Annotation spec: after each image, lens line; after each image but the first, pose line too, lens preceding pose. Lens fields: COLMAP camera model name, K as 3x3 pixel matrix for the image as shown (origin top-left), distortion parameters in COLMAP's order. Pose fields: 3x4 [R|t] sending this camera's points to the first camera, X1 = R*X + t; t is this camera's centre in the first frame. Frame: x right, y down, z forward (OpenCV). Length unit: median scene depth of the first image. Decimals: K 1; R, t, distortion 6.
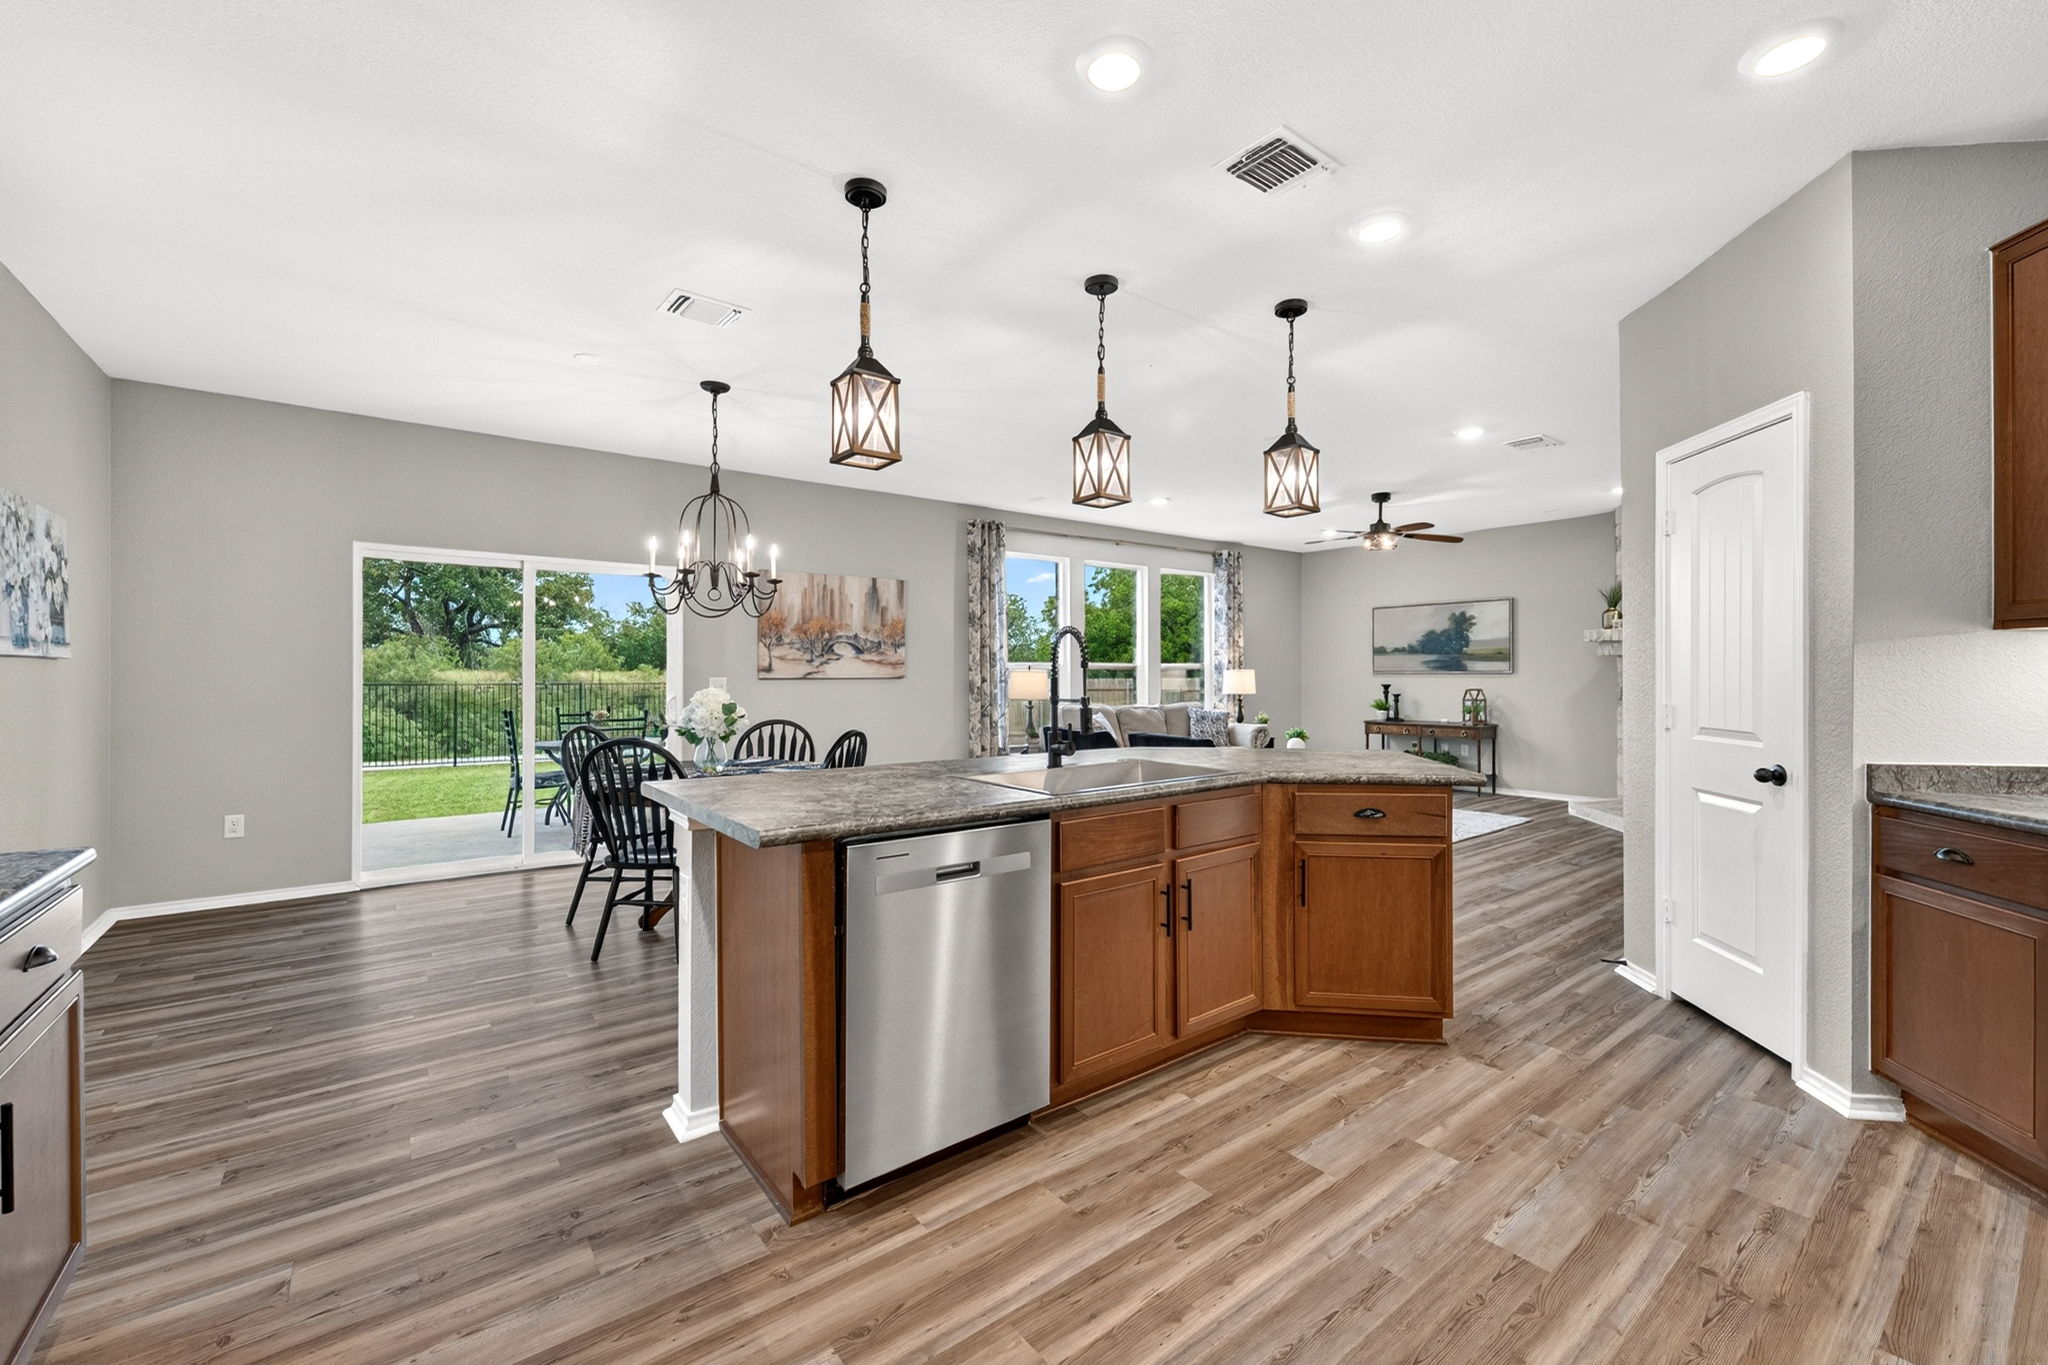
lens RADIAL K [[838.3, 0, 1034.7], [0, 838.3, 672.4], [0, 0, 1]] dist [-0.001112, -0.000006]
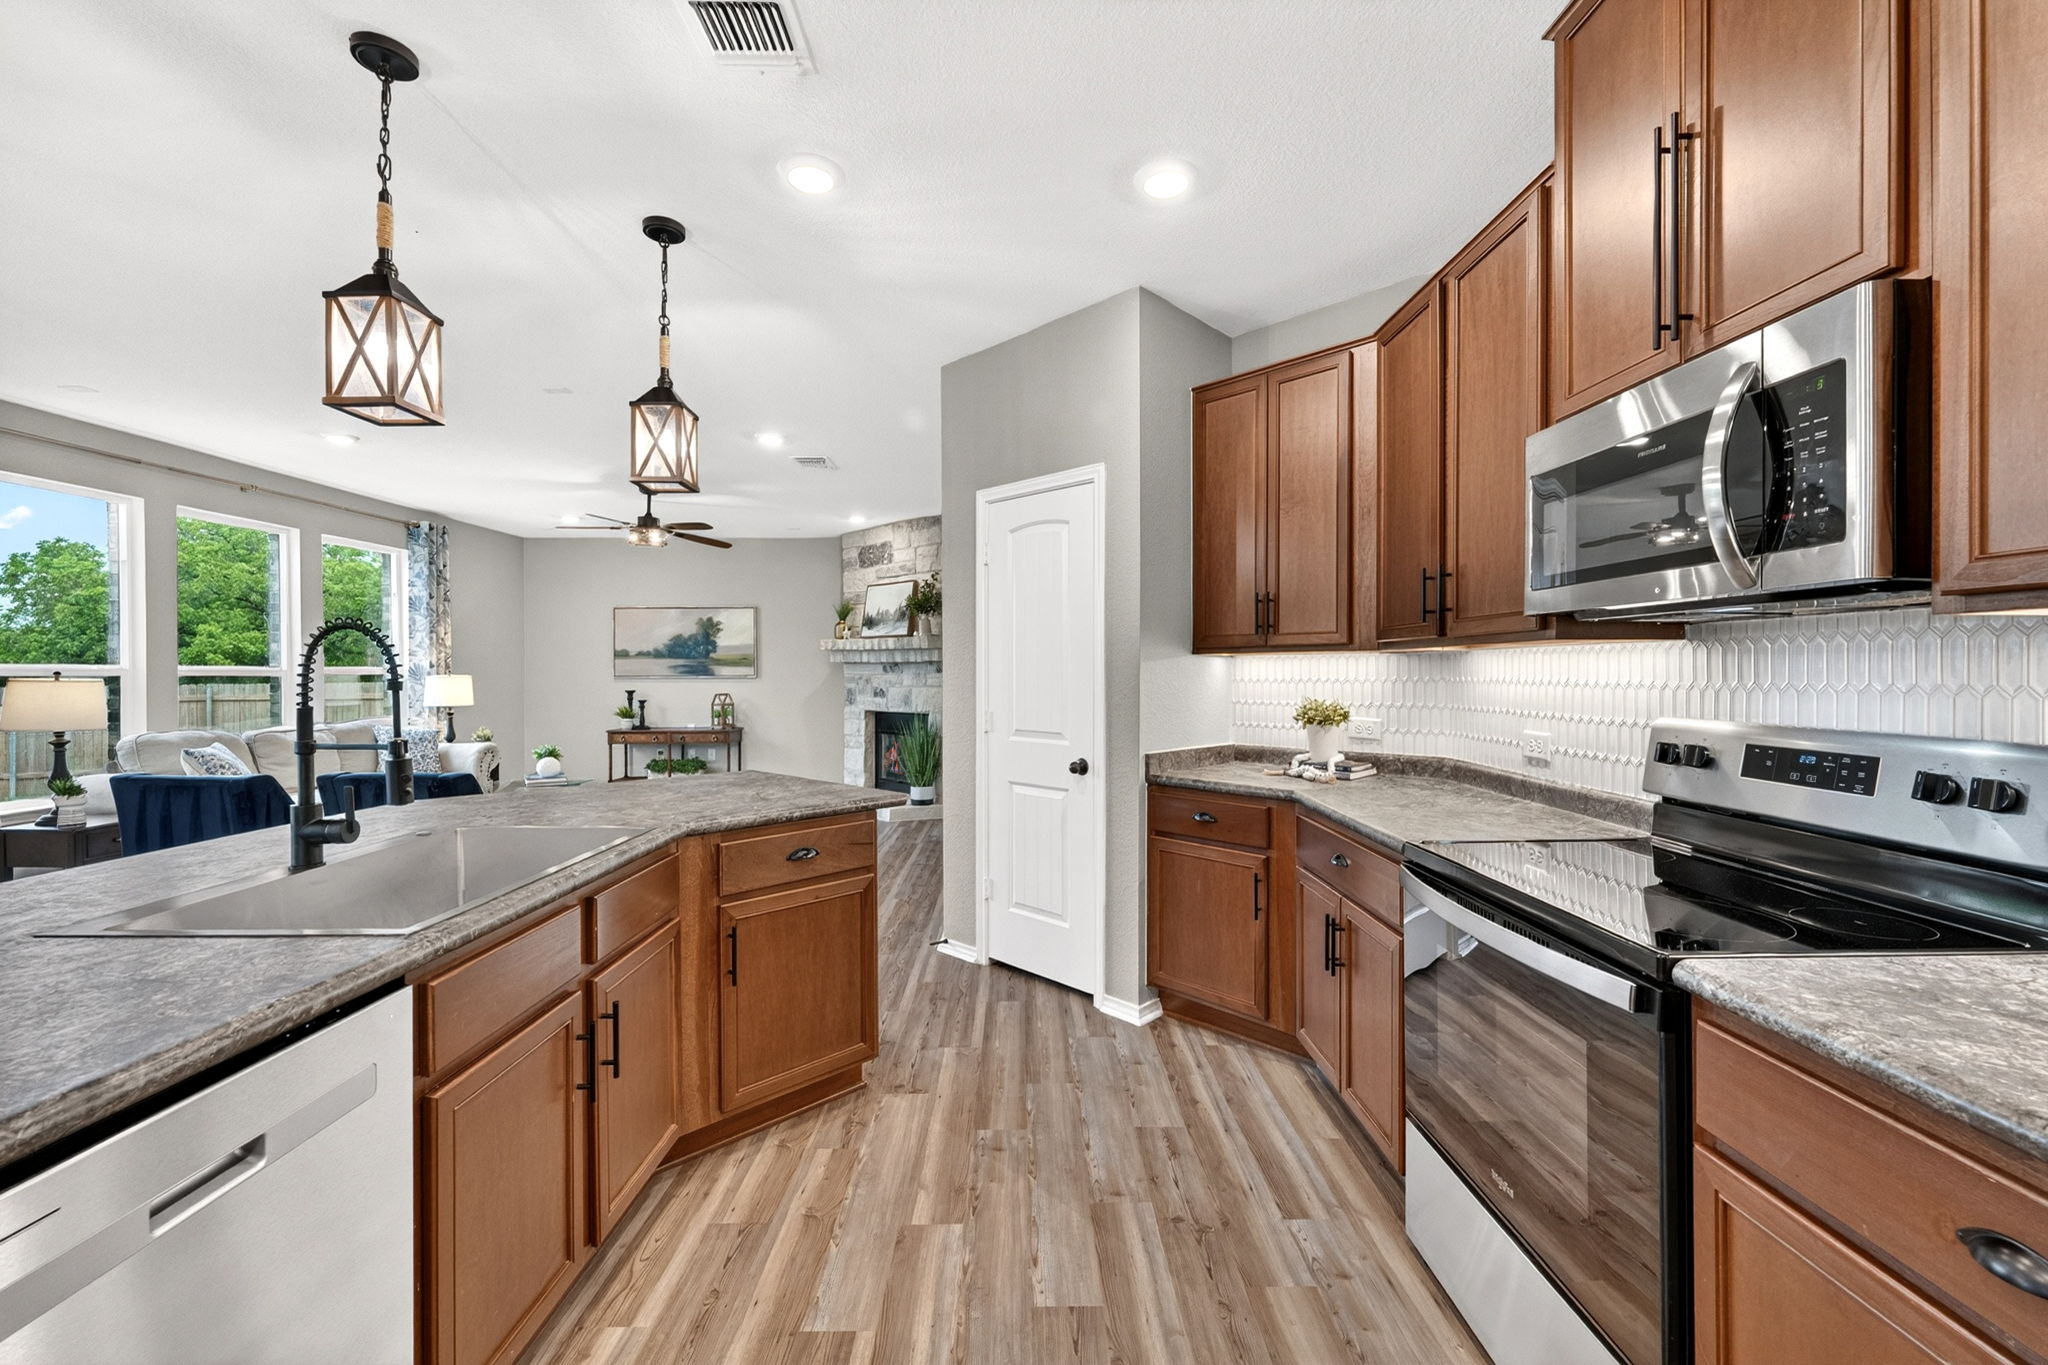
lens RADIAL K [[820.7, 0, 1029.4], [0, 820.7, 674.6], [0, 0, 1]] dist [-0.000993, -0.000167]
pose [[0.607738, -0.003453, 0.794130, -0.103163], [0.001706, 0.999994, 0.003043, -0.014246], [-0.794136, -0.000495, 0.607740, 0.251247]]
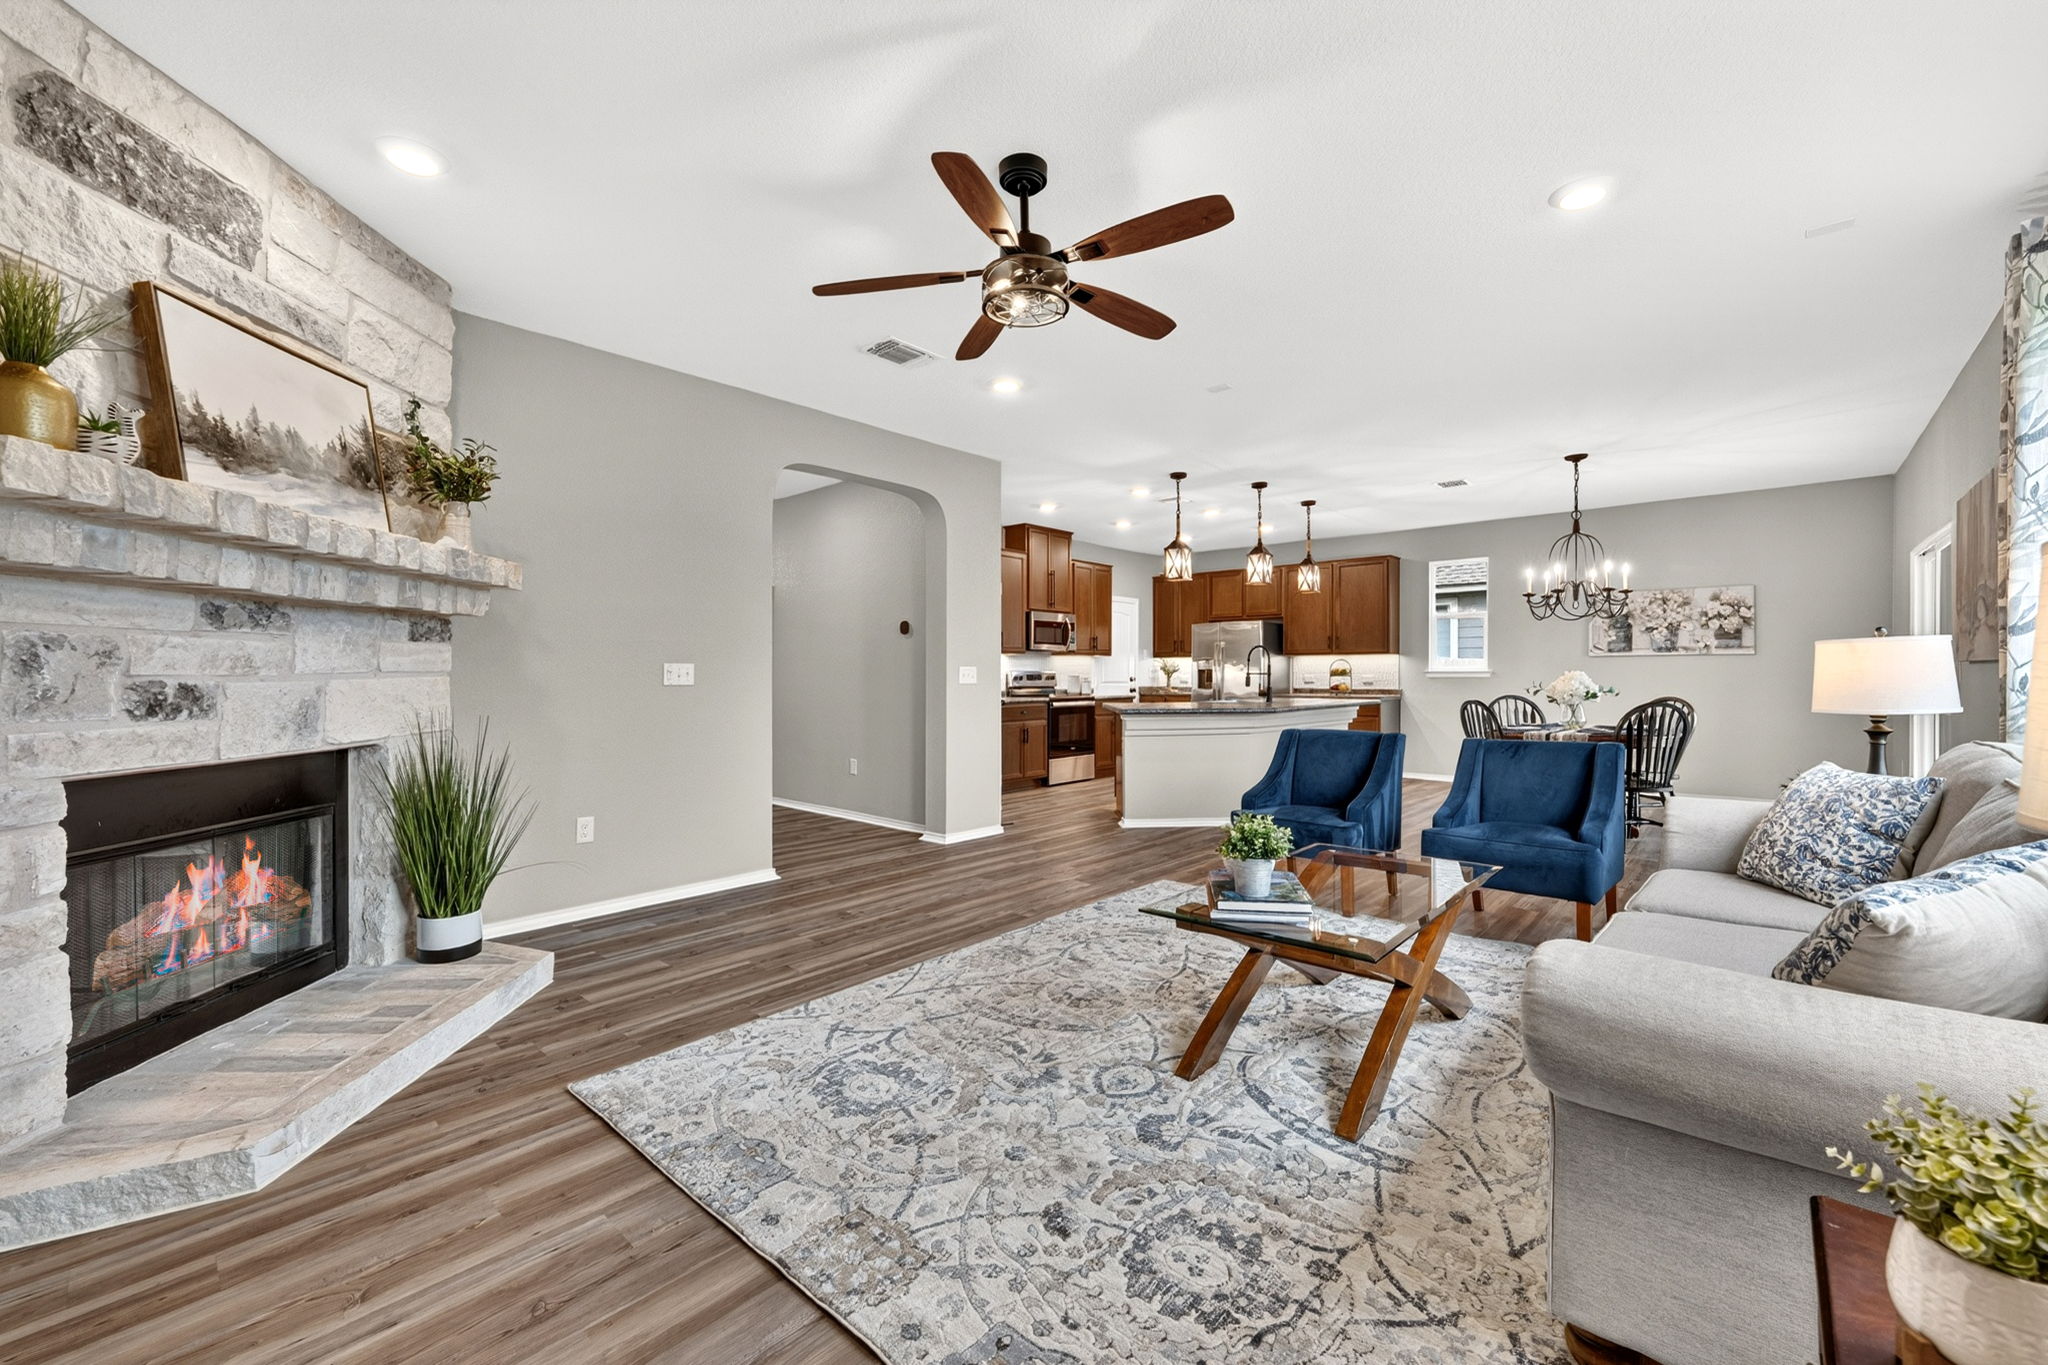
lens RADIAL K [[820.7, 0, 1029.4], [0, 820.7, 674.6], [0, 0, 1]] dist [-0.000993, -0.000167]
pose [[-0.984493, 0.003477, -0.175388, 0.982585], [0.003493, 0.999994, 0.000217, 0.027838], [0.175387, -0.000399, -0.984499, 2.820268]]
